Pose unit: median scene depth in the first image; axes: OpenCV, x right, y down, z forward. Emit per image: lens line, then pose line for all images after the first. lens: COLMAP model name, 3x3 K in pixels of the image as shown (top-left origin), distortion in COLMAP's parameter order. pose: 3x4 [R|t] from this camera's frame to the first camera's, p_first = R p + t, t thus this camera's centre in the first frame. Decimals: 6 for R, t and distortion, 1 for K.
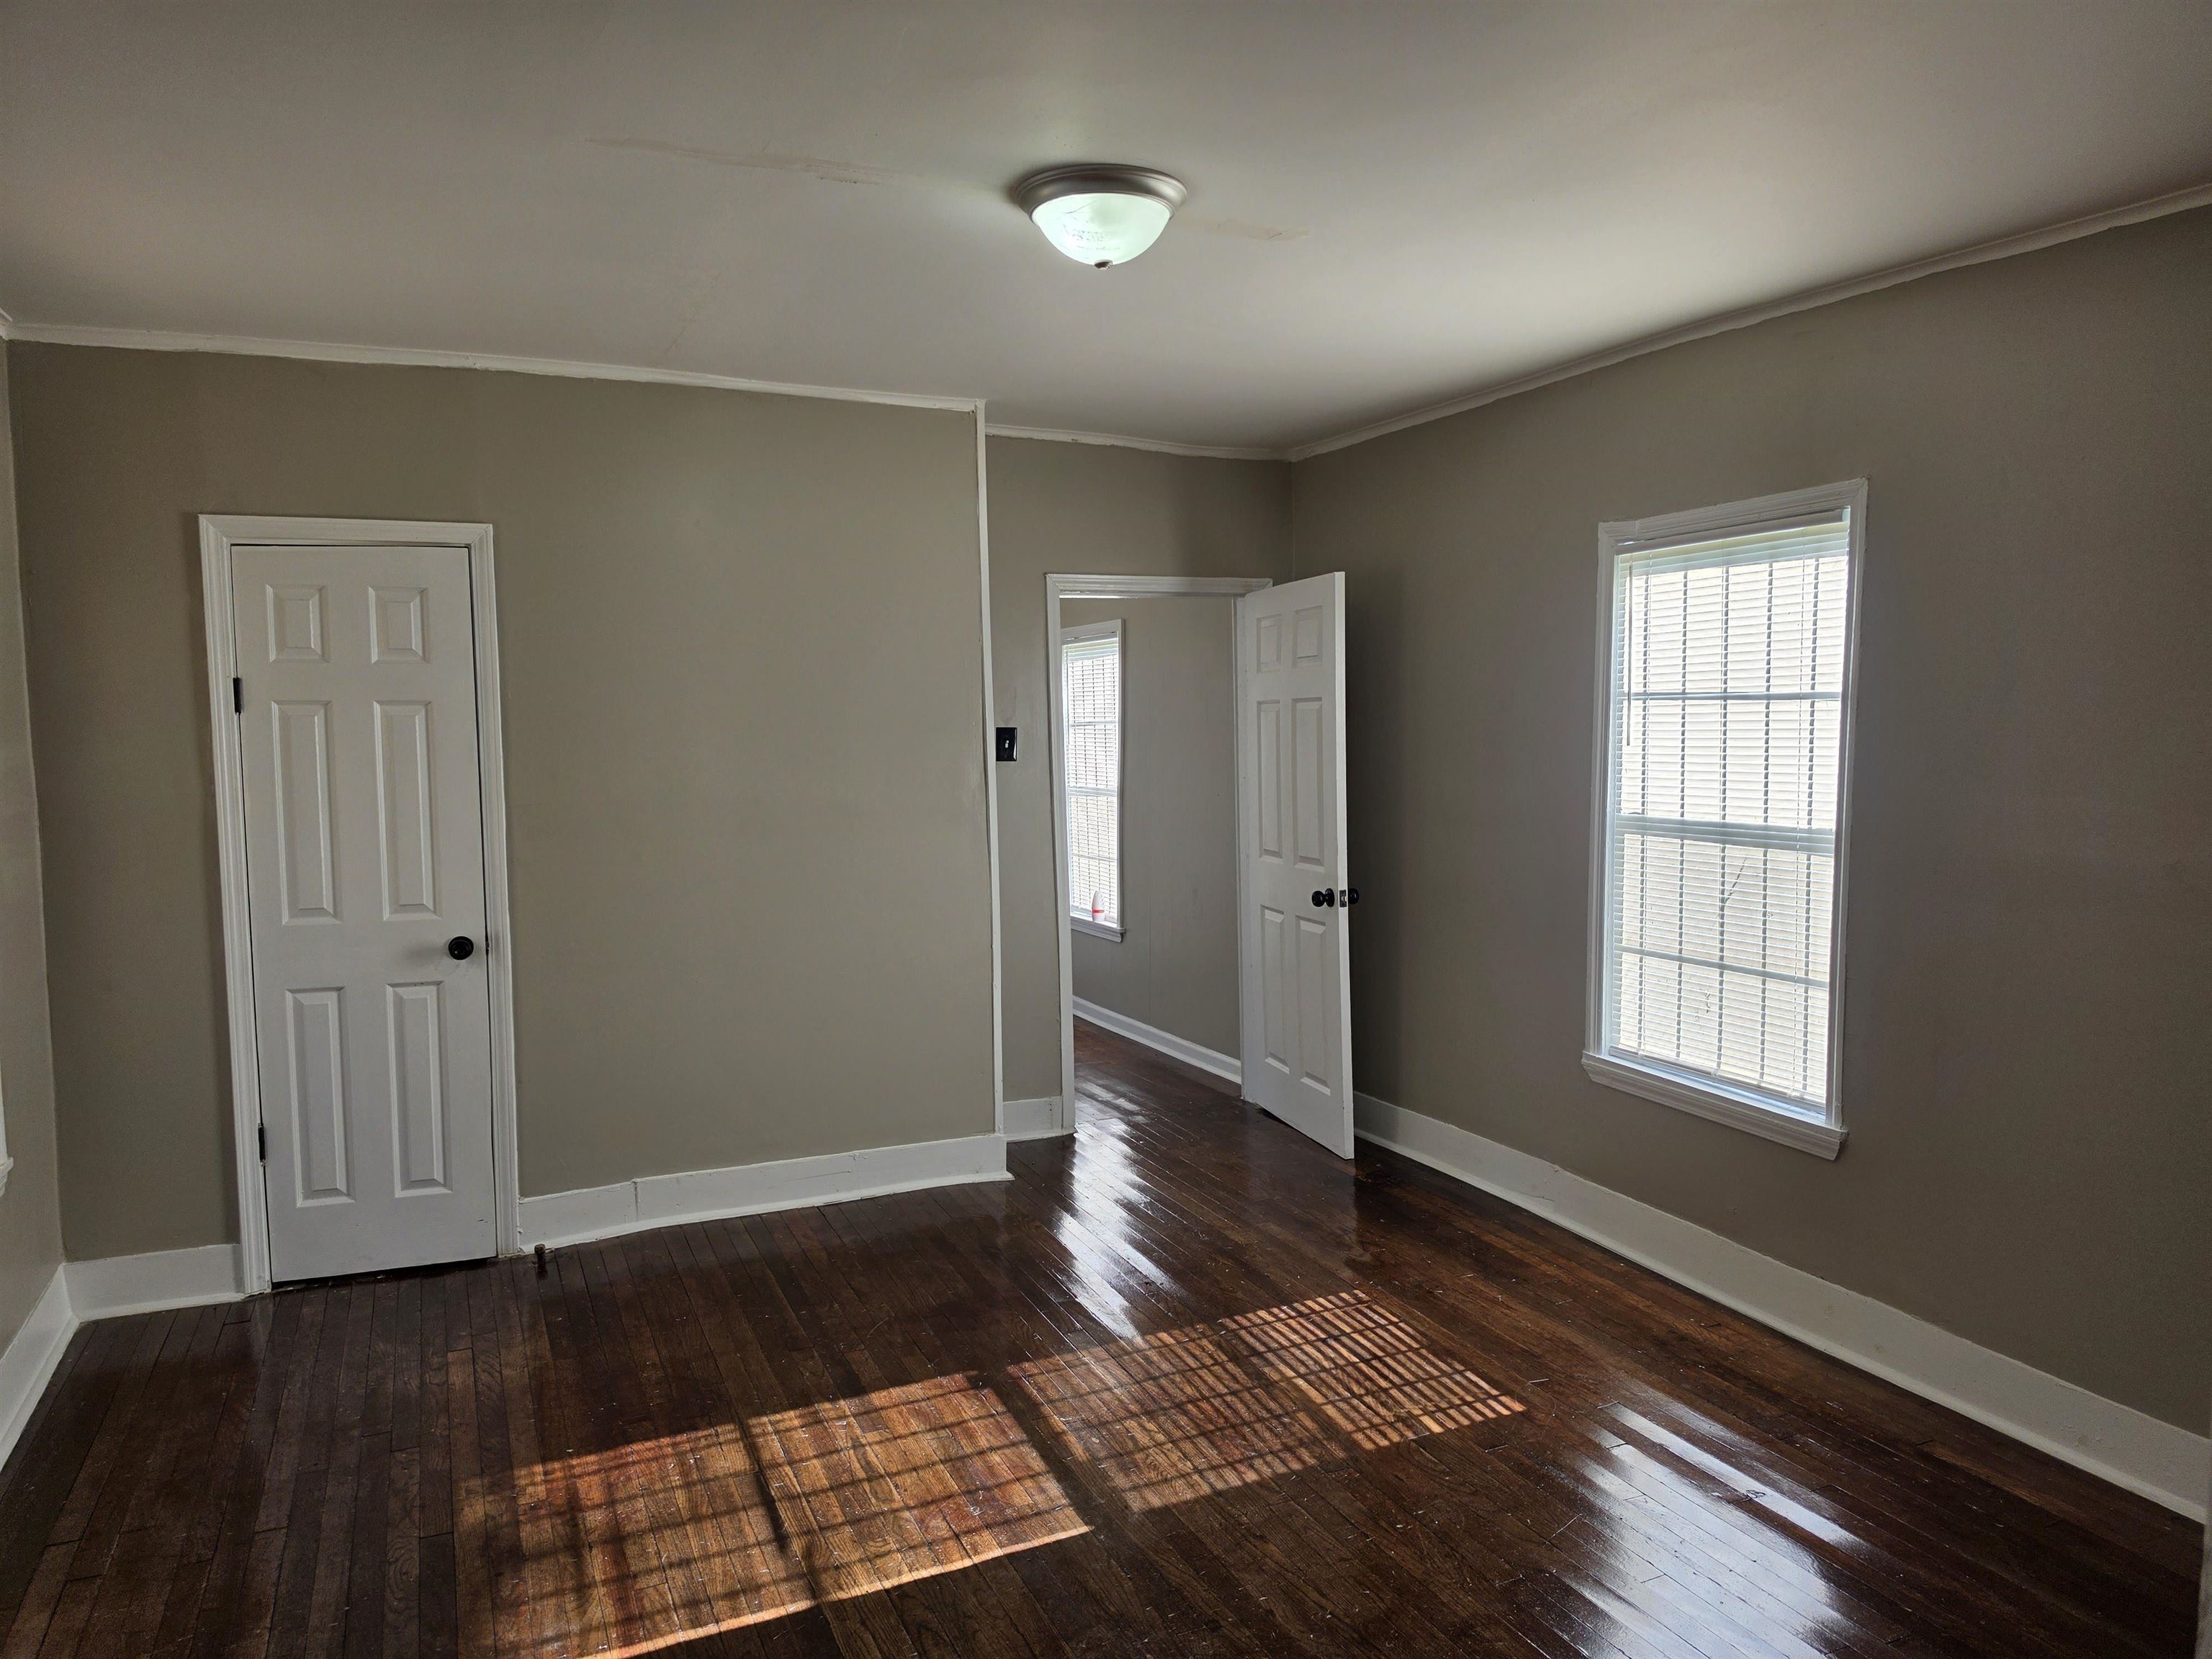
lens RADIAL K [[1460.6, 0, 1104.2], [0, 1460.6, 822.7], [0, 0, 1]] dist [0.003180, -0.001844]
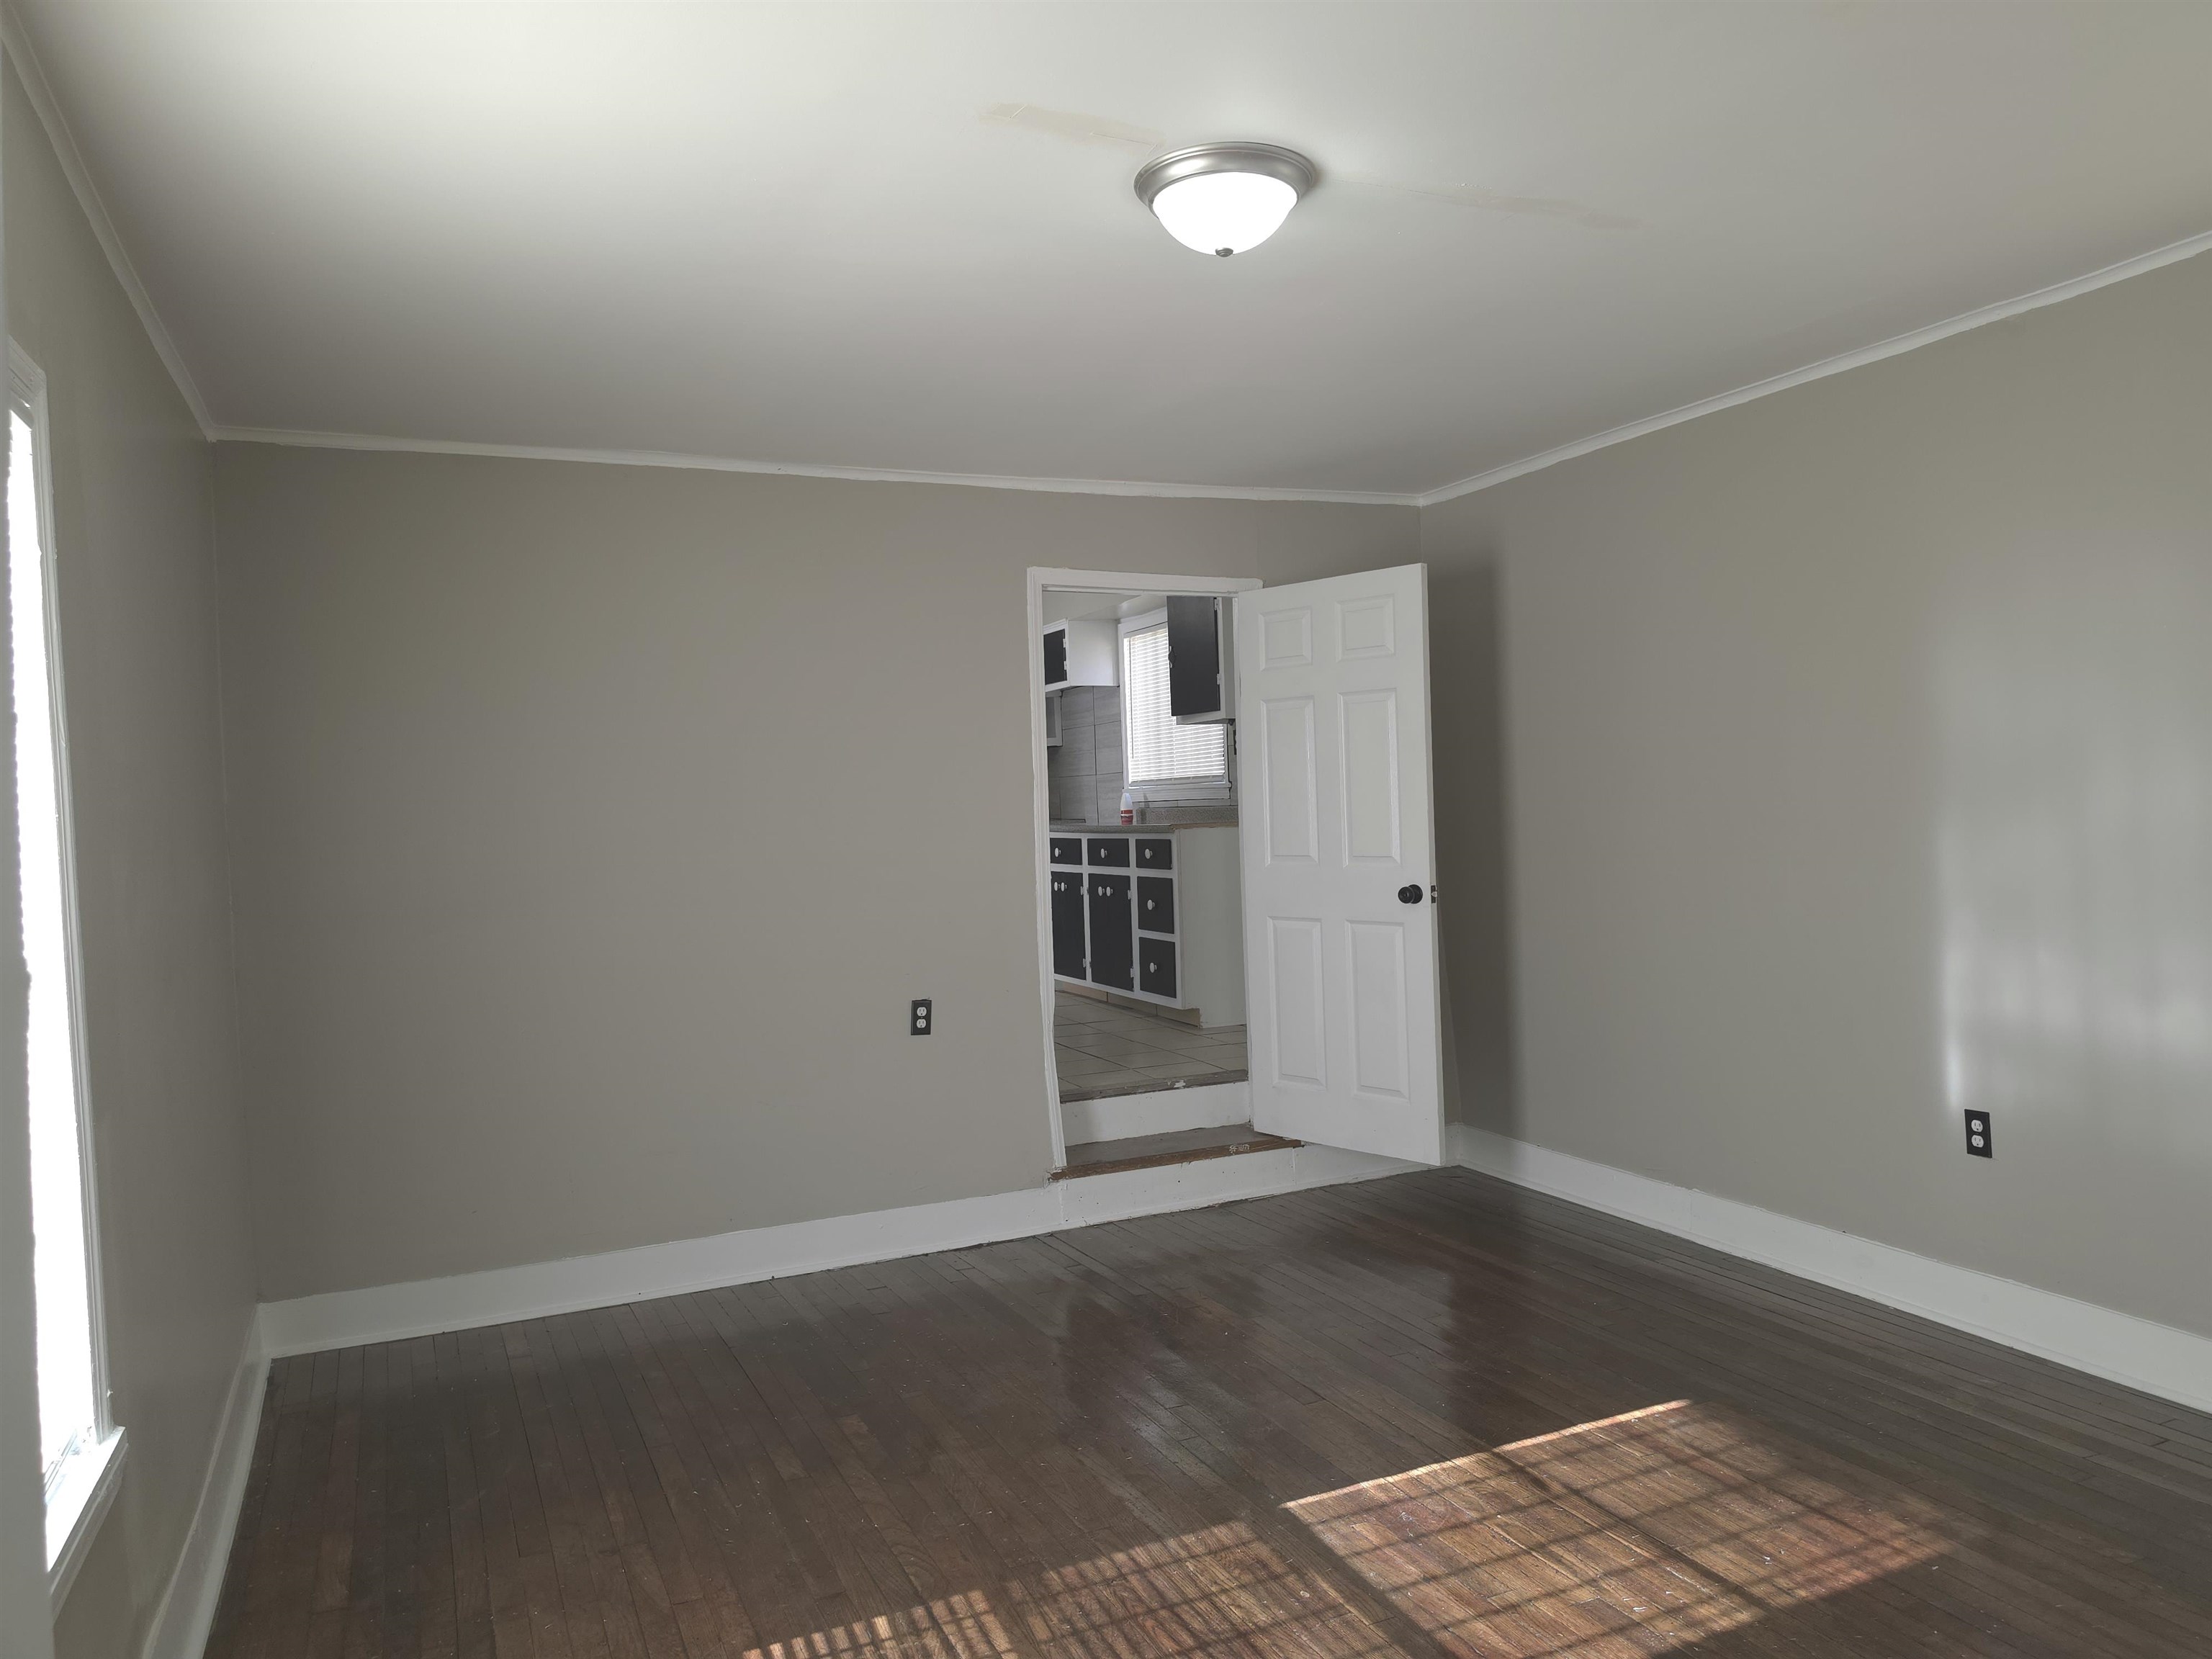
lens RADIAL K [[1460.6, 0, 1106.8], [0, 1460.6, 828.7], [0, 0, 1]] dist [0.003180, -0.001844]
pose [[-0.998924, 0.046377, 0.000998, 0.089797], [0.046272, 0.994691, 0.091922, -0.093453], [0.003271, 0.091869, -0.995766, 1.921412]]
